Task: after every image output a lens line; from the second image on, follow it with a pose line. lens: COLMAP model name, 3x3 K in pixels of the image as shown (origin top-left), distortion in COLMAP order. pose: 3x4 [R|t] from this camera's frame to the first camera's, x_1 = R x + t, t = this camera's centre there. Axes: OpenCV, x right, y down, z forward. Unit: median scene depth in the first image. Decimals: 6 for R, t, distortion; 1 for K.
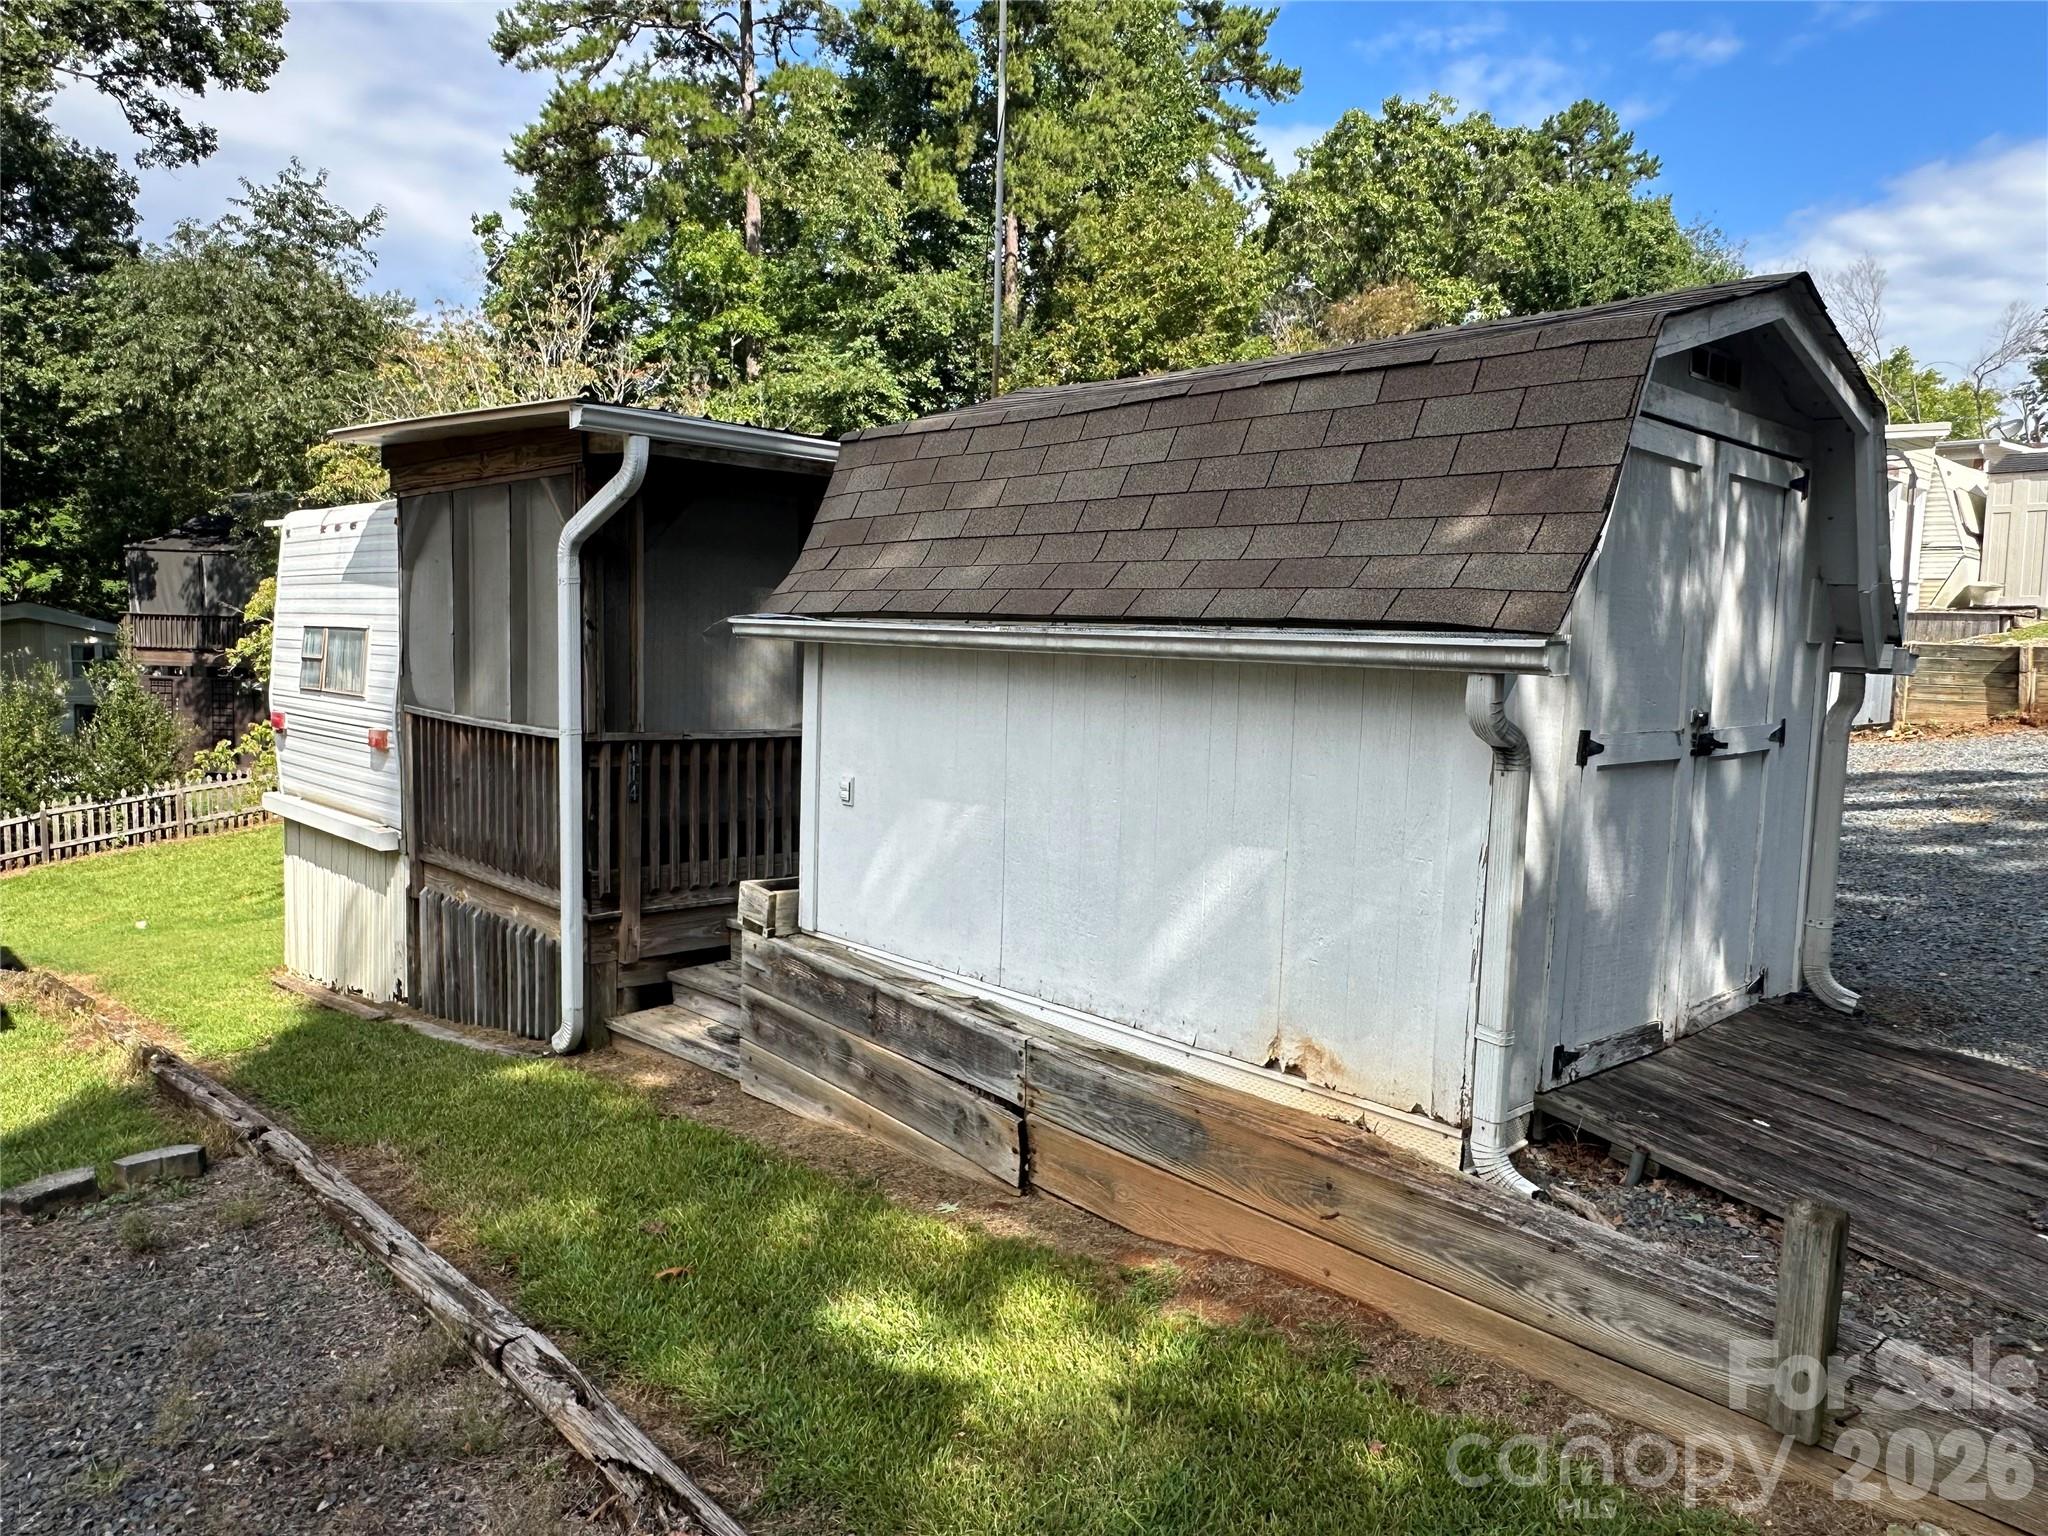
lens RADIAL K [[1407.2, 0, 1022.2], [0, 1407.2, 761.1], [0, 0, 1]] dist [0.001639, -0.005703]
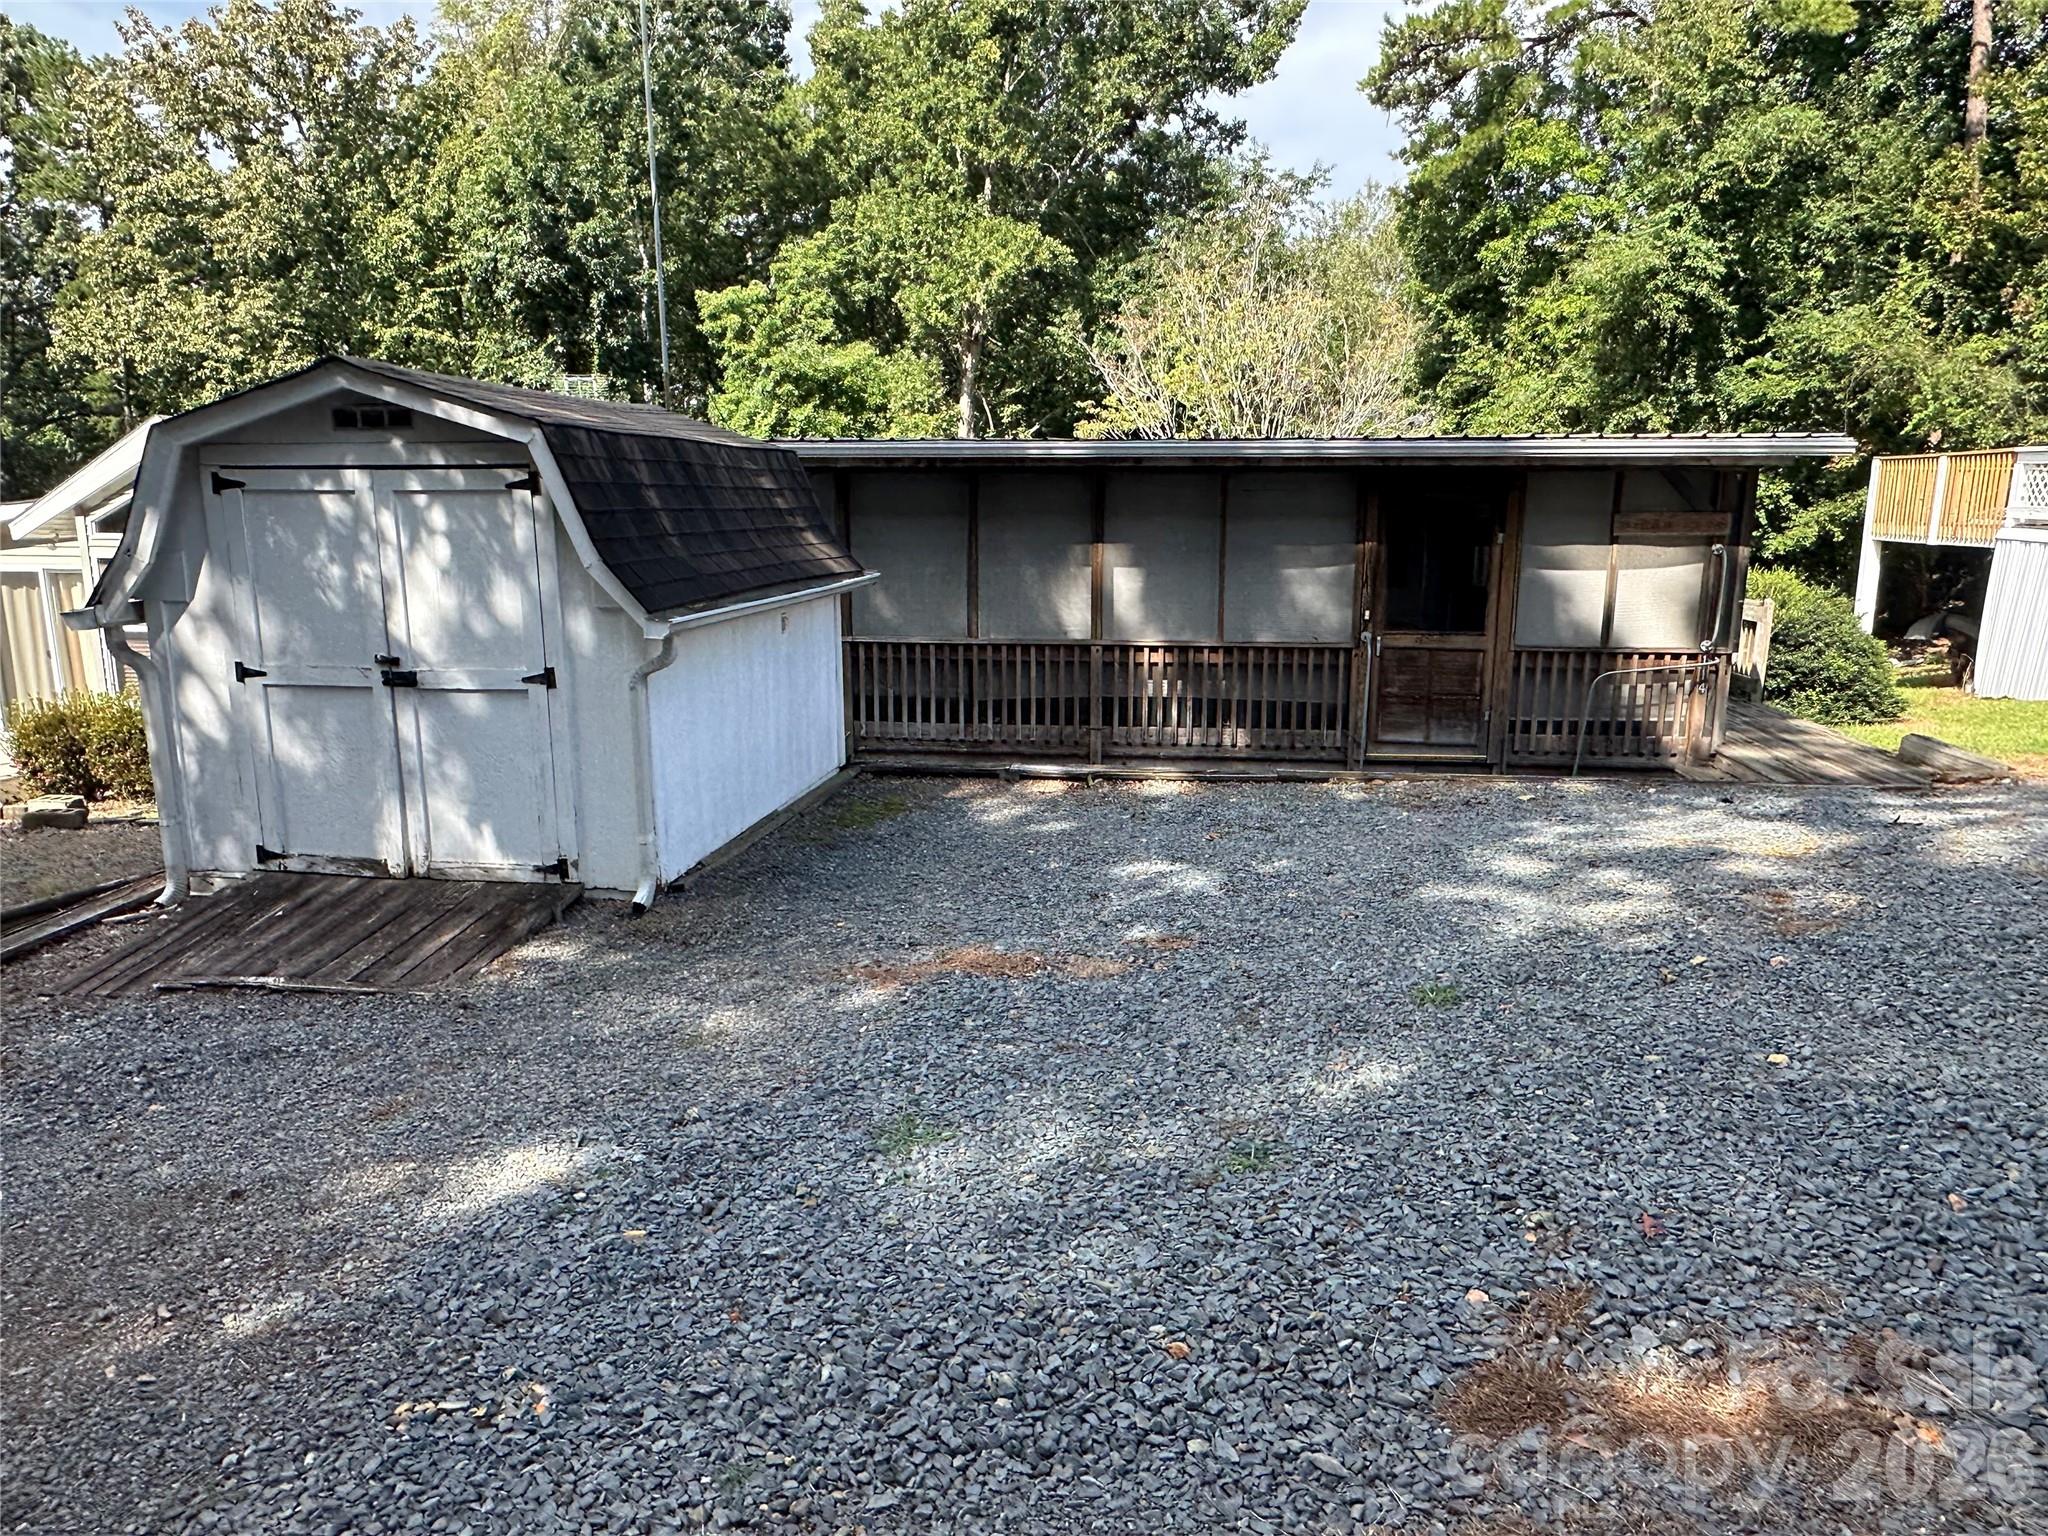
lens RADIAL K [[1350.2, 0, 1022.4], [0, 1350.2, 774.8], [0, 0, 1]] dist [-0.017985, 0.013616]
pose [[0.617728, 0.131615, -0.775300, 0.357369], [-0.053273, 0.990634, 0.125724, -0.022226], [0.784586, -0.036360, 0.618953, 0.115743]]
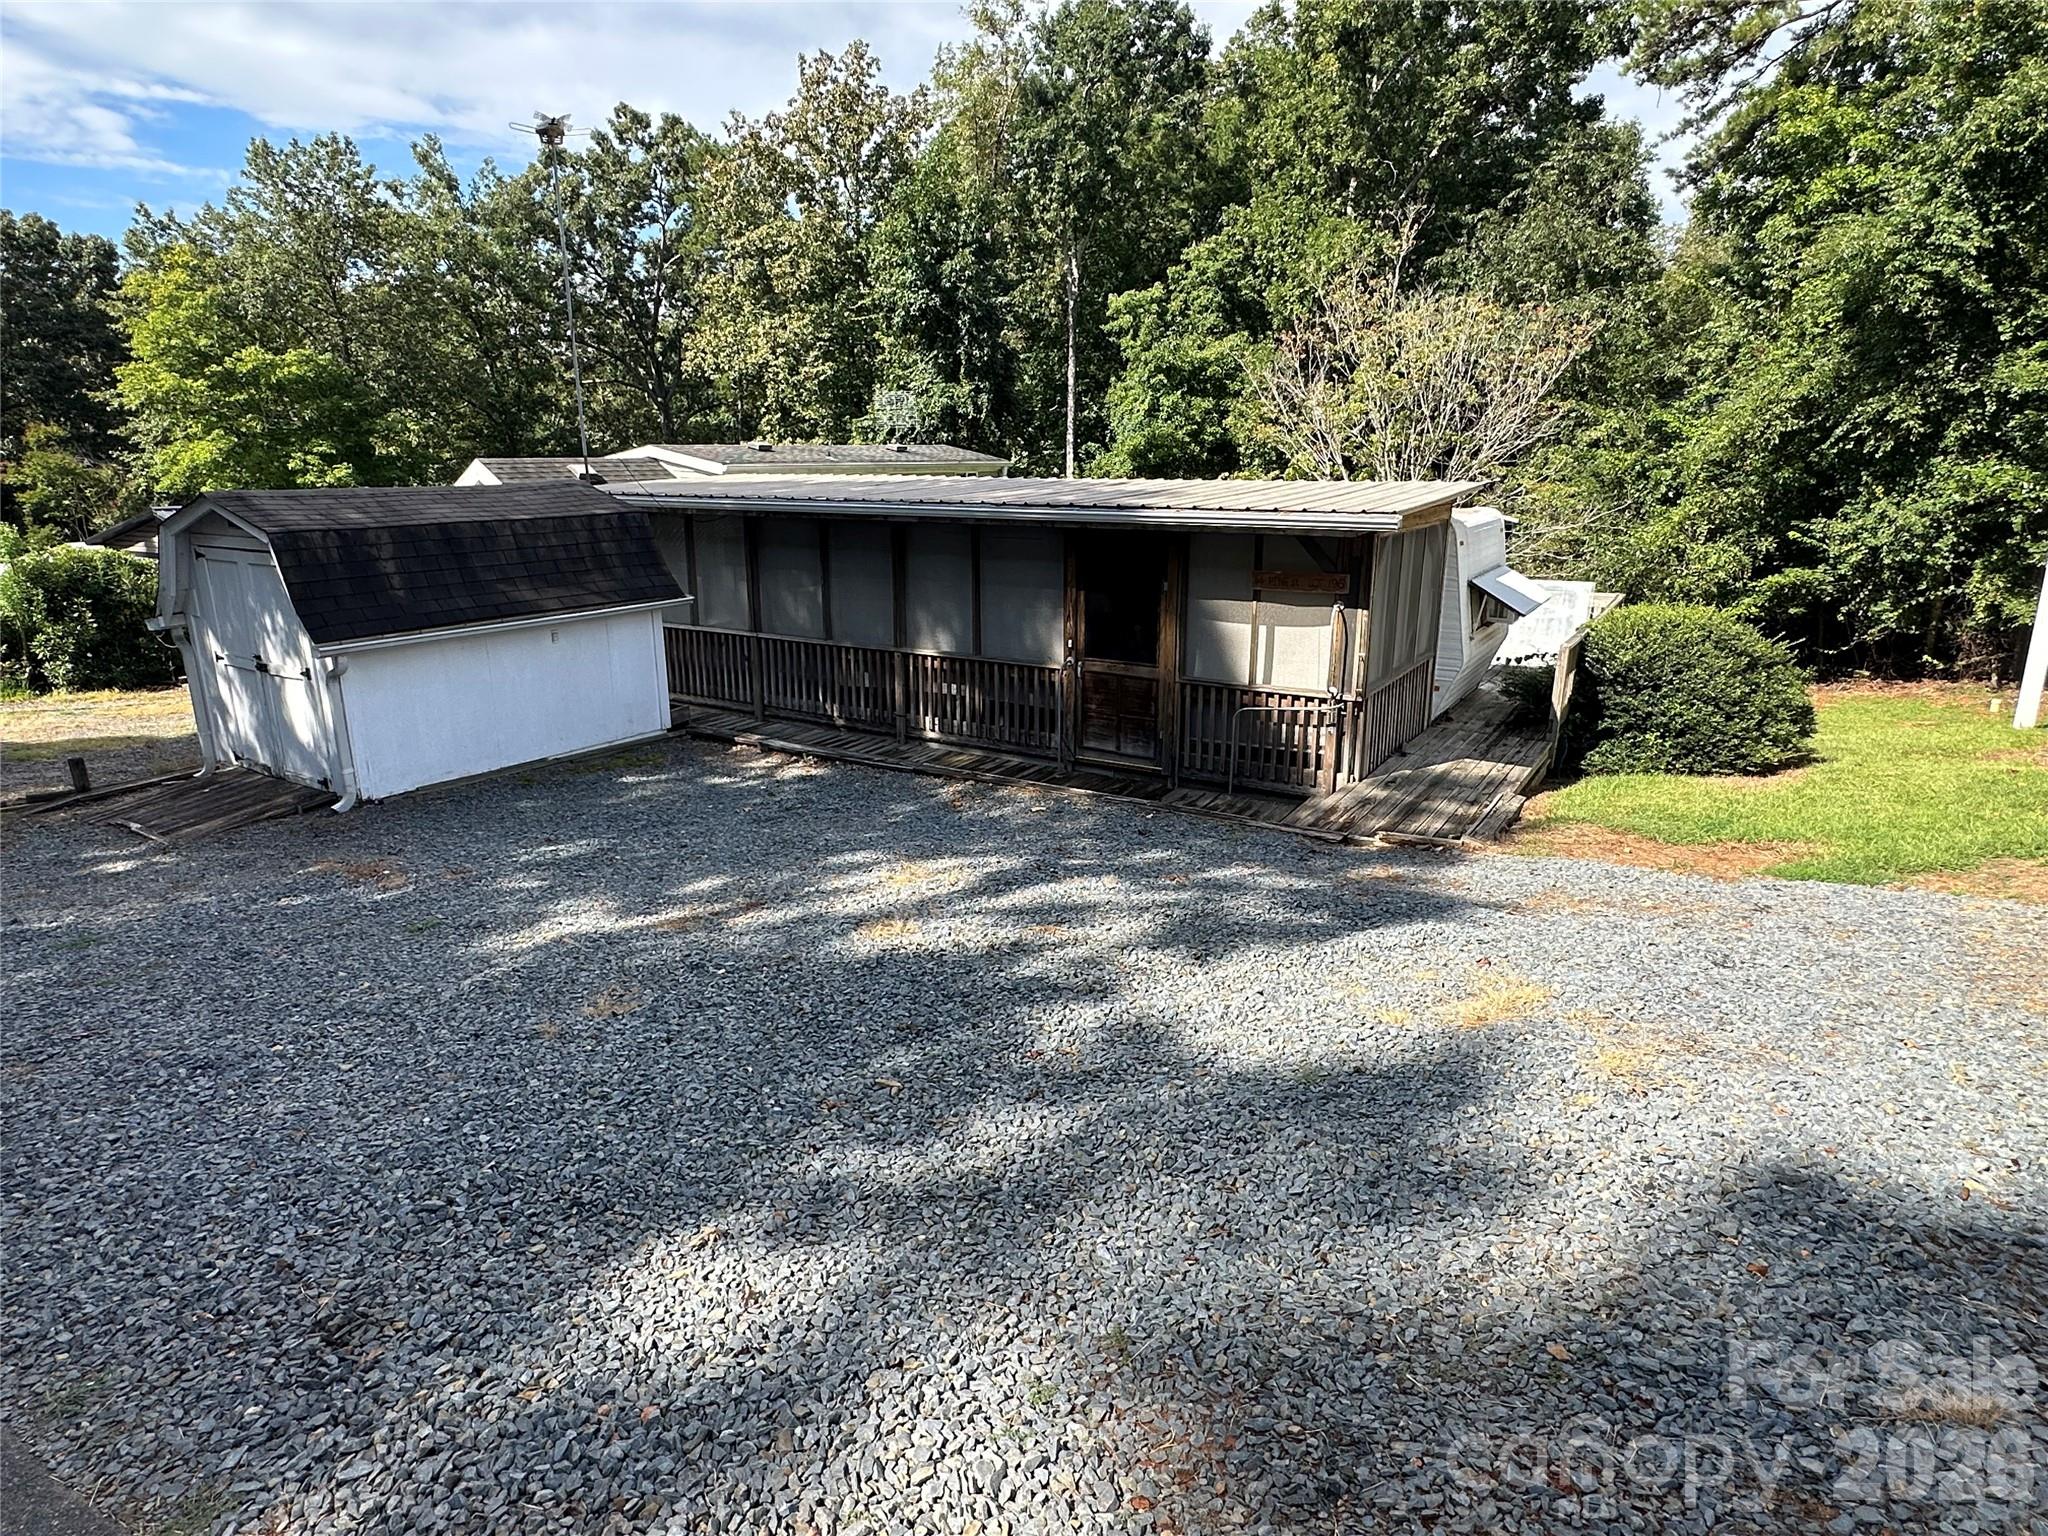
lens RADIAL K [[1179.3, 0, 1003.7], [0, 1179.3, 767.9], [0, 0, 1]] dist [-0.013057, 0.006886]
pose [[0.215333, 0.229042, -0.949301, 0.514905], [-0.075276, 0.973106, 0.217711, -0.071706], [0.973635, 0.024579, 0.226783, 0.326183]]
